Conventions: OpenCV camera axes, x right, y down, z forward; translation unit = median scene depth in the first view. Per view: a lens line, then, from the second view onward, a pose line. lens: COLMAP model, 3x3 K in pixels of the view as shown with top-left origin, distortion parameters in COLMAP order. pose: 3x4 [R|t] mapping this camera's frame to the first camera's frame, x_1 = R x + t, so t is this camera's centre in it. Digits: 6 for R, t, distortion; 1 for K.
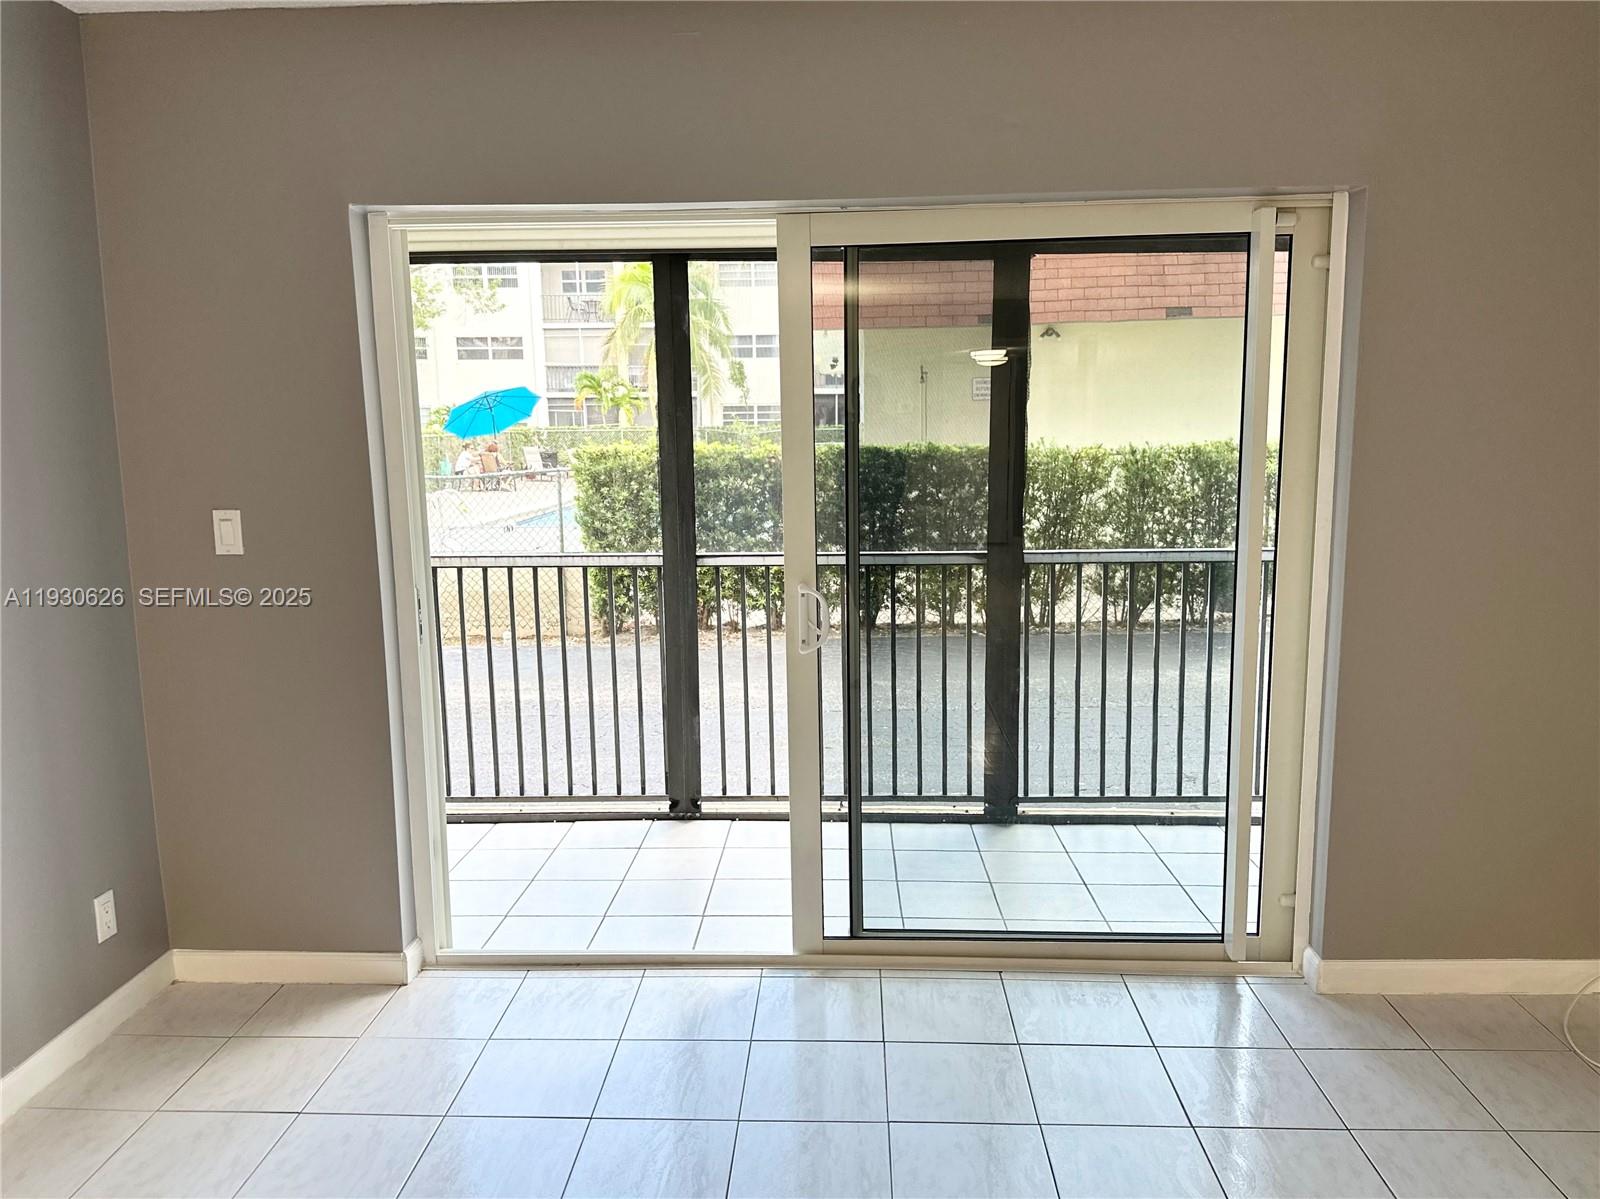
lens RADIAL K [[1177.9, 0, 822.3], [0, 1177.9, 621.3], [0, 0, 1]] dist [0.122664, -0.173504]
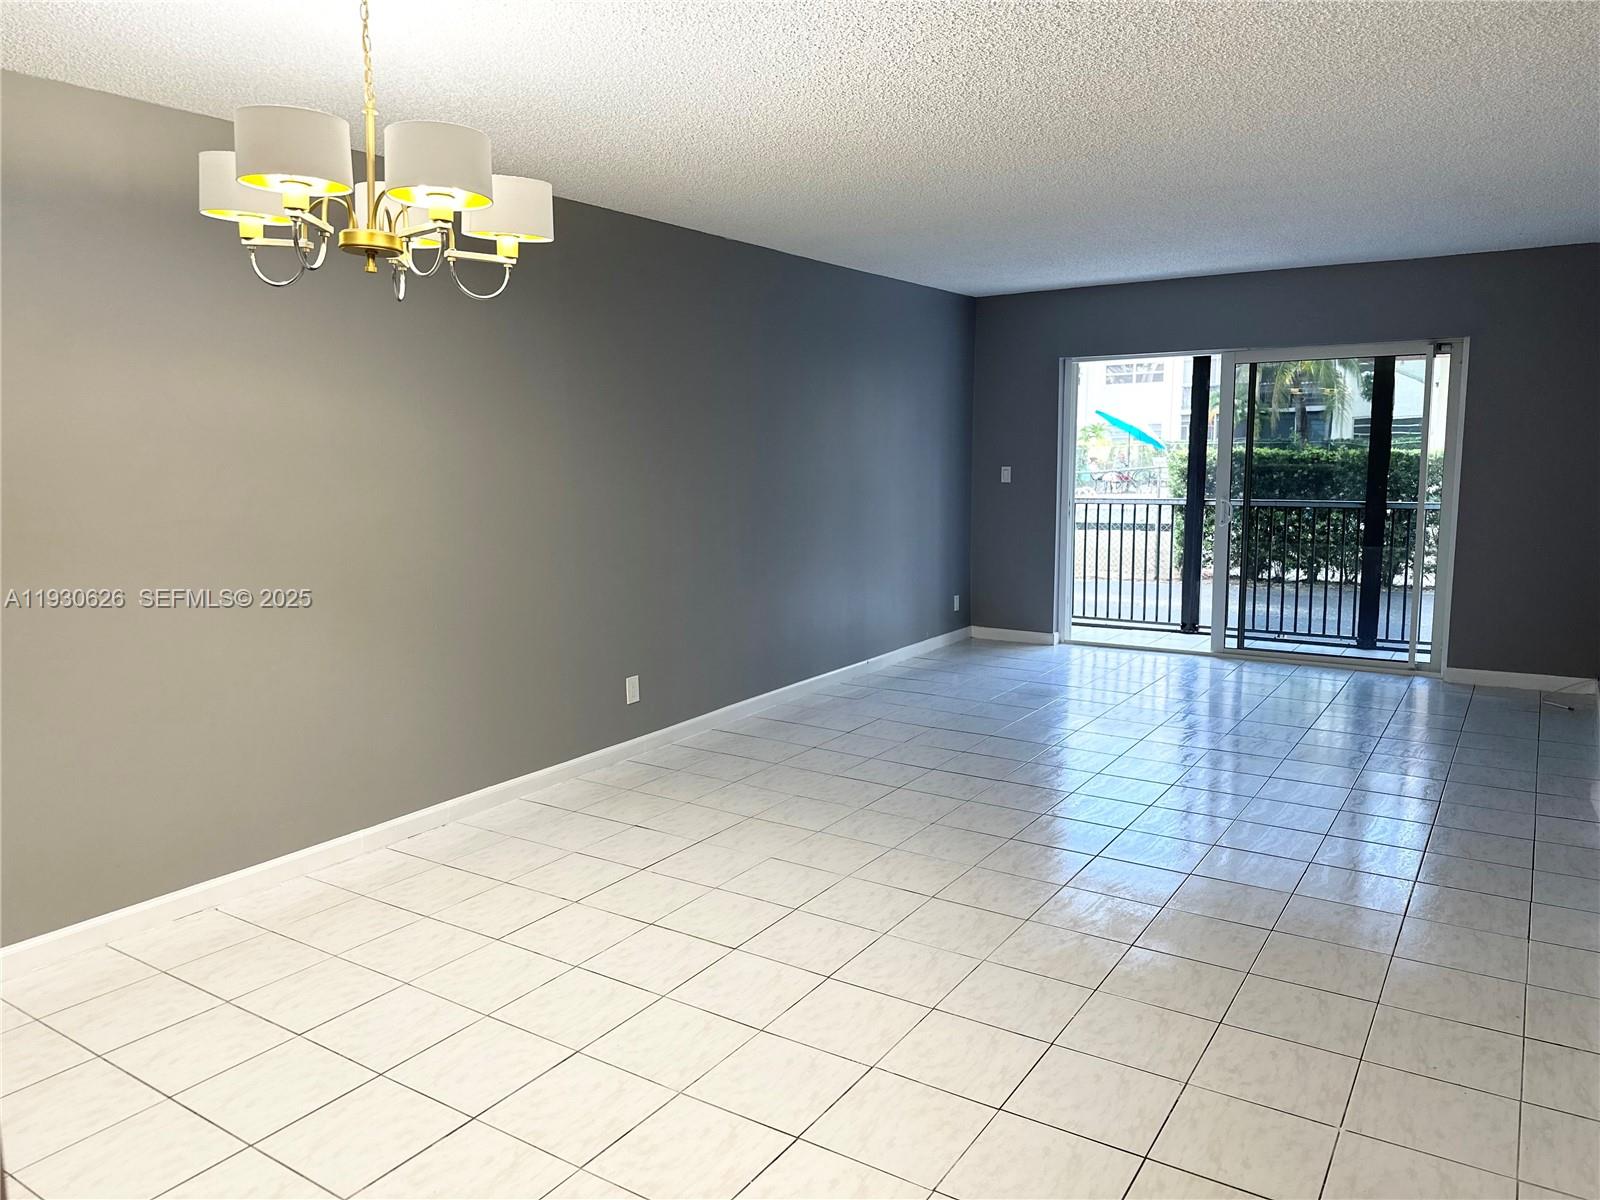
lens RADIAL K [[1092.7, 0, 806.3], [0, 1092.7, 575.9], [0, 0, 1]] dist [0.058251, -0.055497]
pose [[0.850473, 0.067933, -0.521613, 0.275917], [-0.088774, 0.995938, -0.015036, 0.146705], [0.518473, 0.059093, 0.853050, -0.848629]]
